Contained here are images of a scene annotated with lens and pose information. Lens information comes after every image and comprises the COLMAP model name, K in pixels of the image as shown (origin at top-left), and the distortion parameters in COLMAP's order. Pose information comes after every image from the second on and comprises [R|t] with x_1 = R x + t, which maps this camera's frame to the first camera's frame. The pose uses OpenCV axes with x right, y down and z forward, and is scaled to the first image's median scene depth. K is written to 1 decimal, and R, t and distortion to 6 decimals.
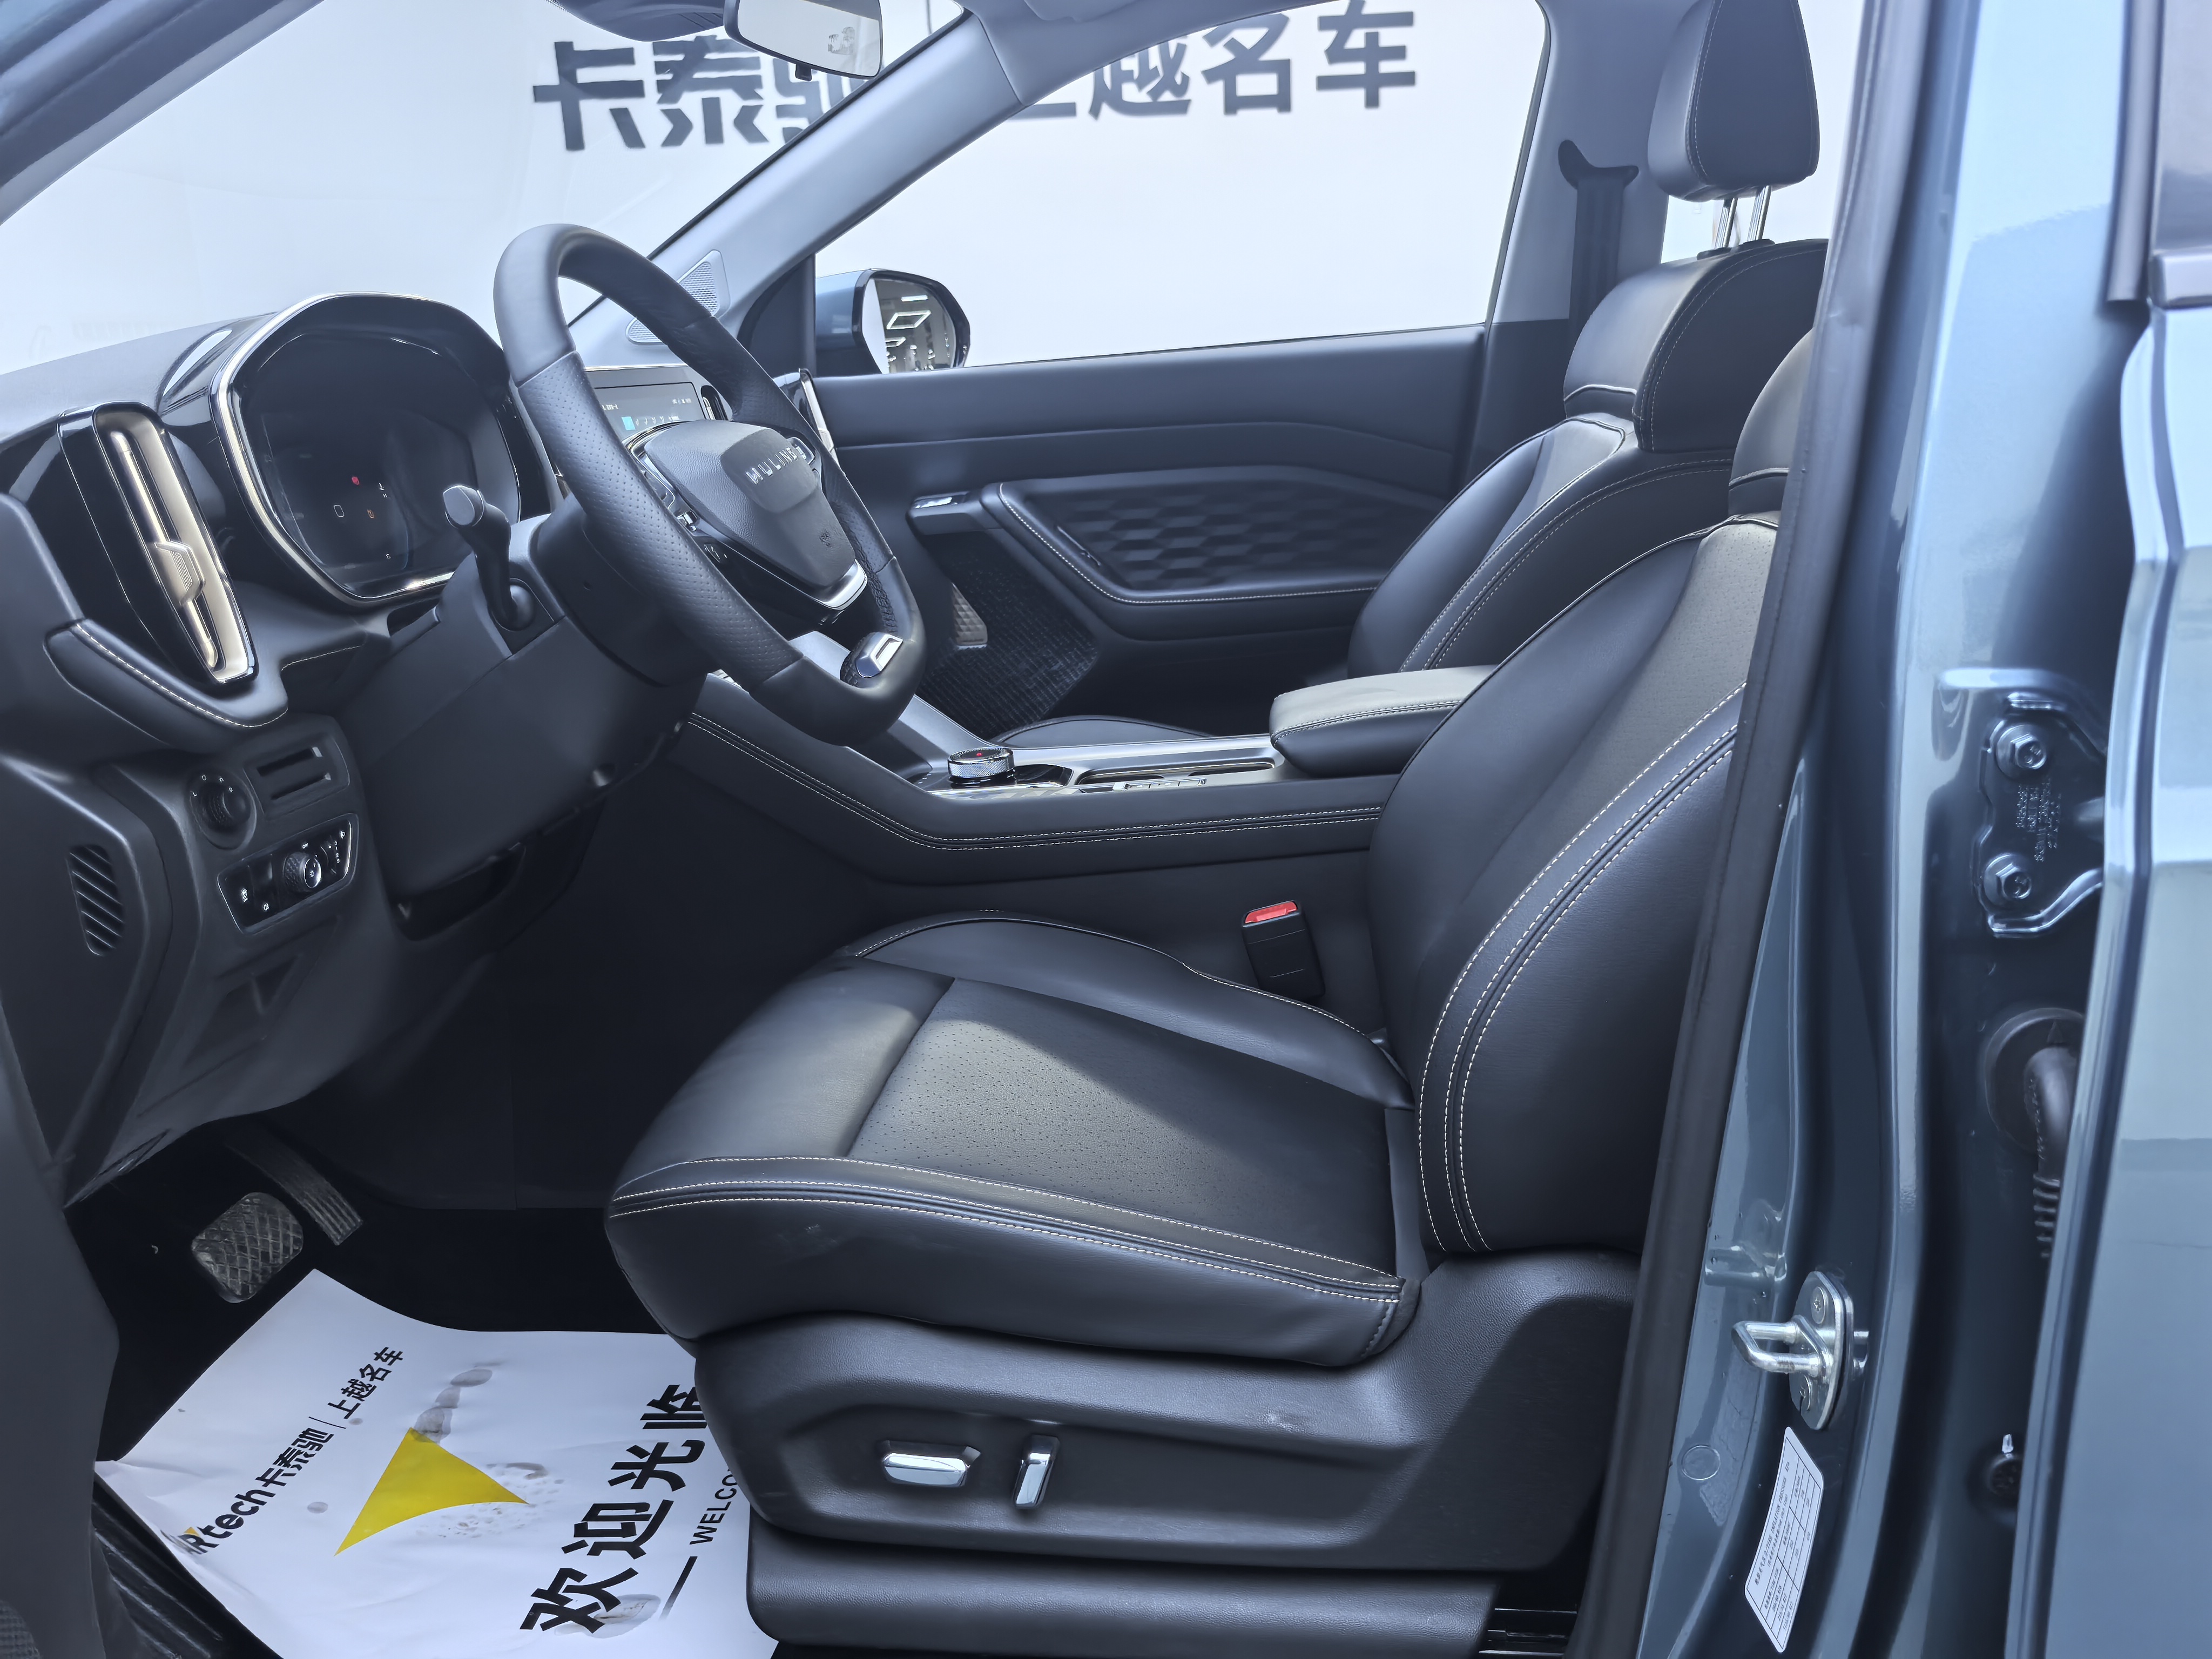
lens RADIAL K [[1795.1, 0, 1106.0], [0, 1795.1, 829.5], [0, 0, 1]] dist [0.002713, -0.017443]
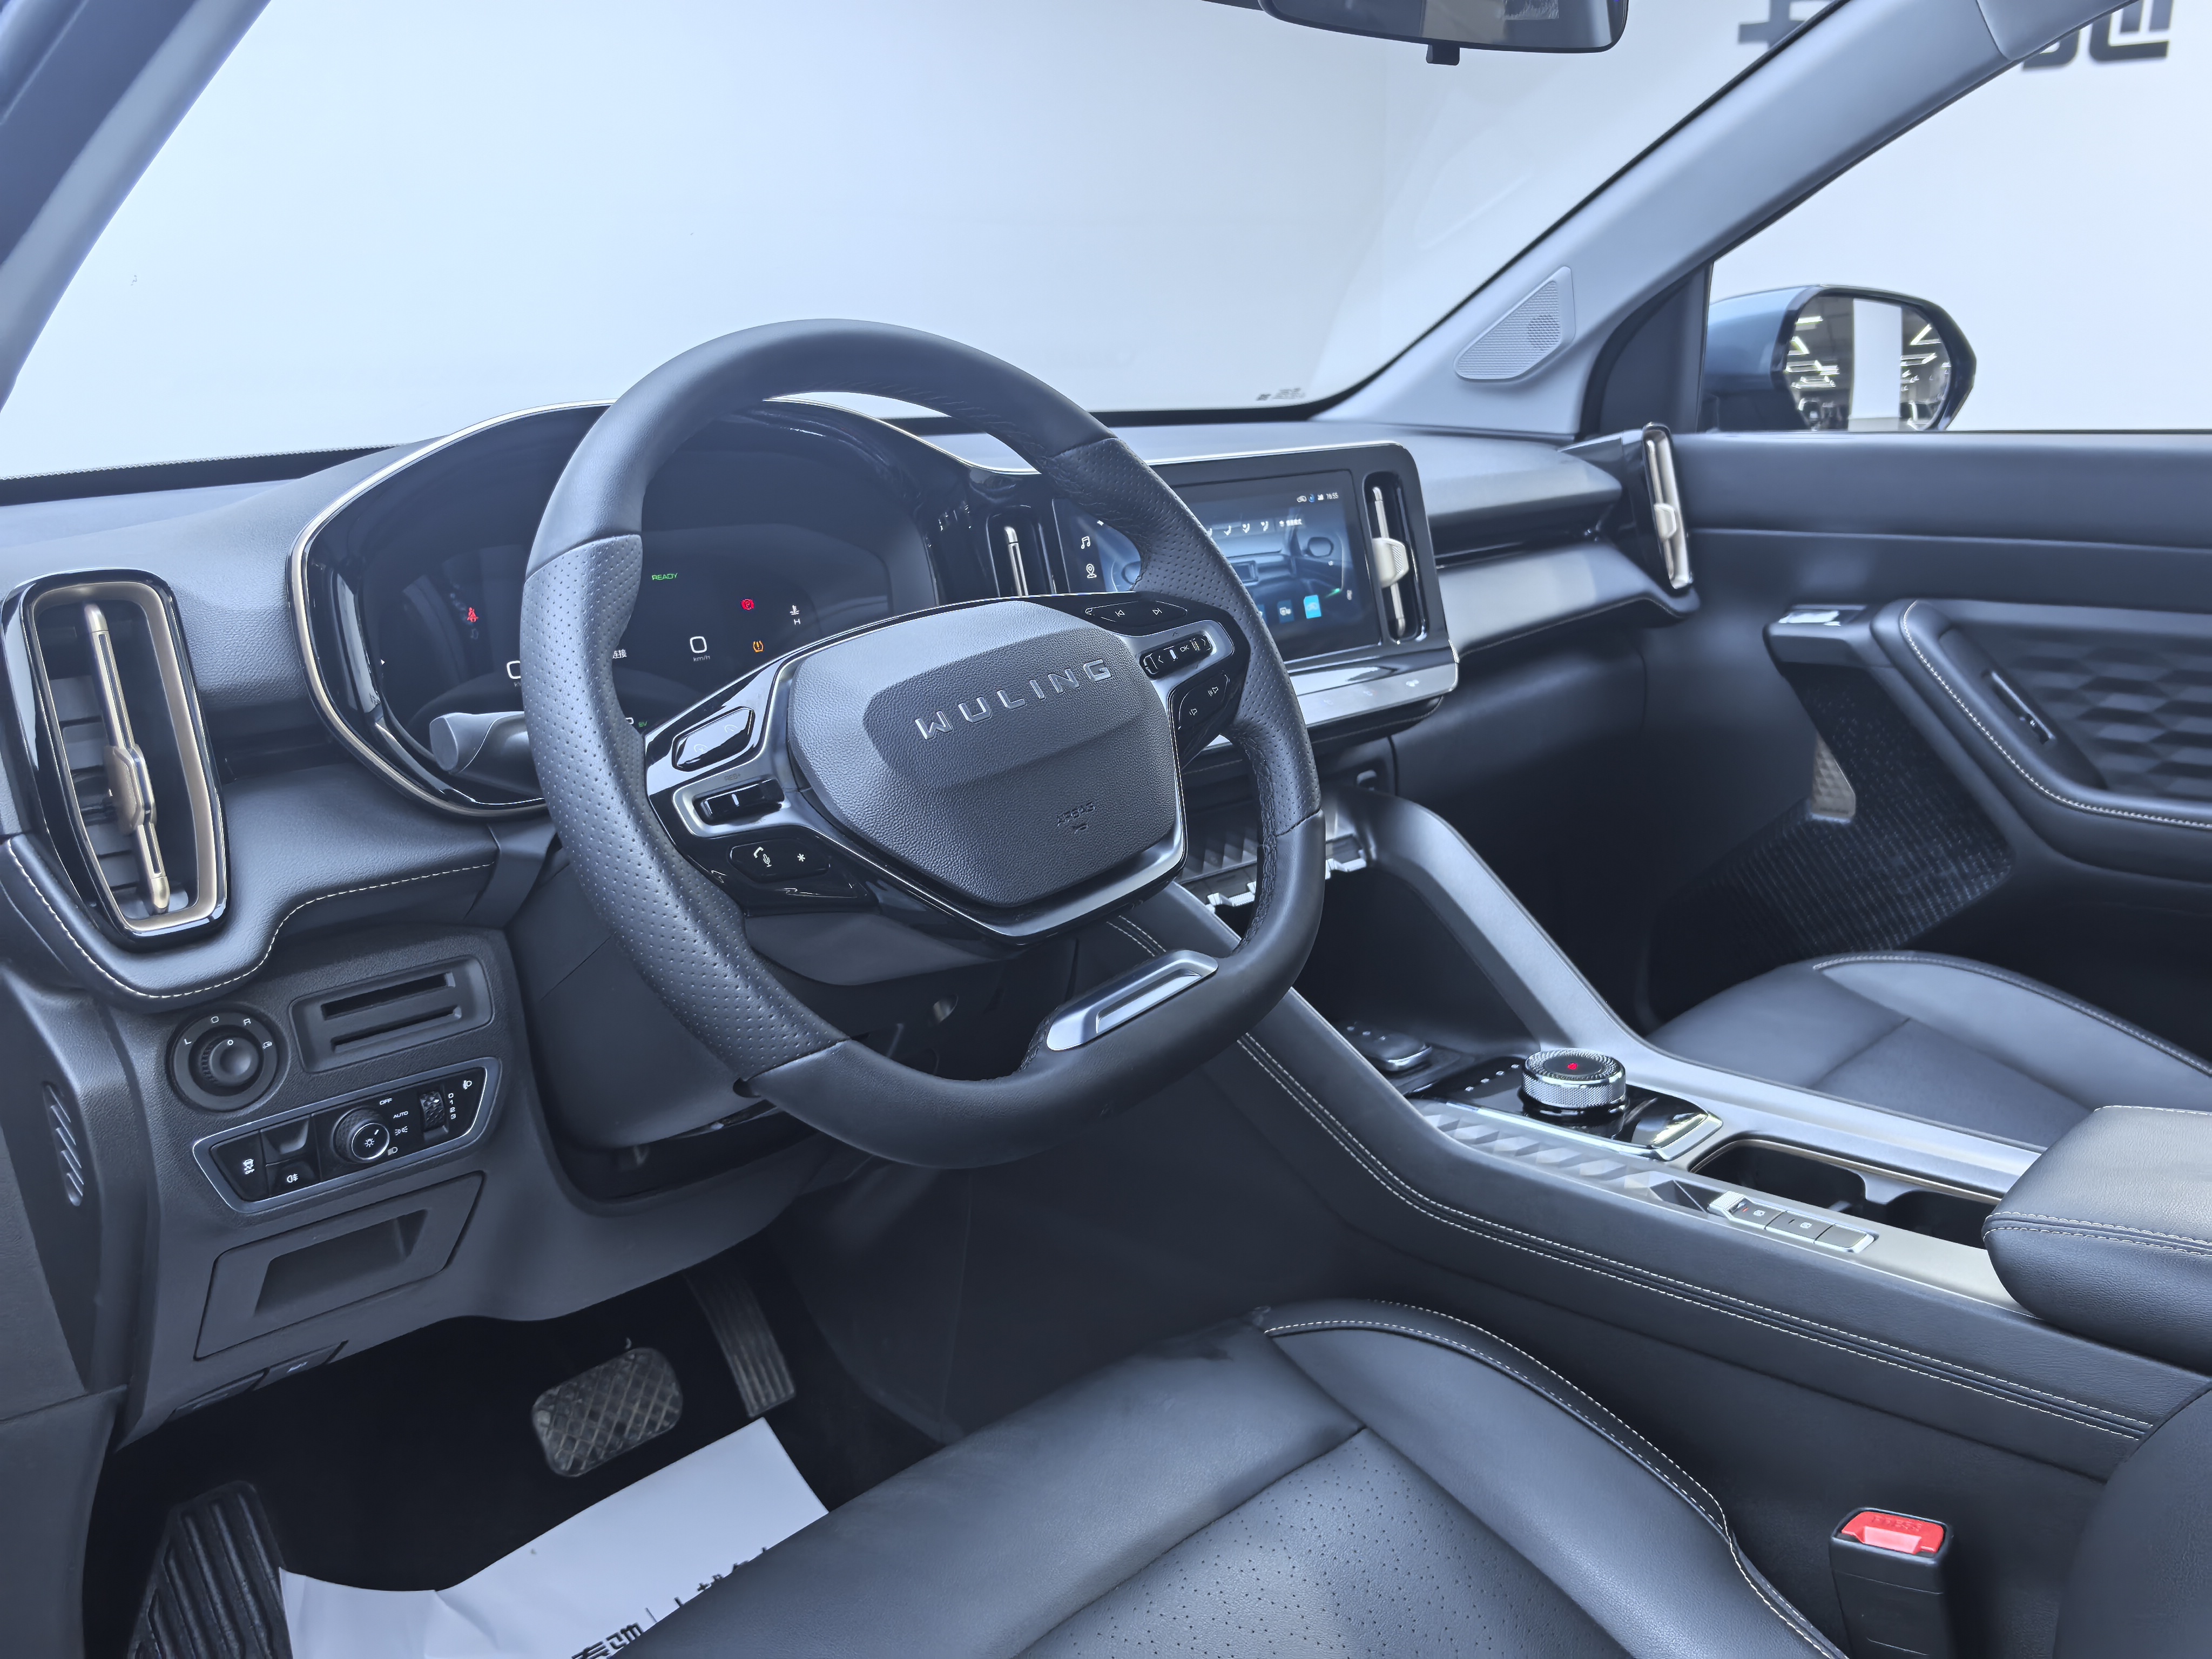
lens RADIAL K [[1795.1, 0, 1106.0], [0, 1795.1, 829.5], [0, 0, 1]] dist [0.002713, -0.017443]
pose [[0.788535, 0.196247, -0.582838, 0.119806], [-0.177857, 0.979992, 0.089345, -0.114274], [0.588710, 0.033210, 0.807662, 0.257085]]
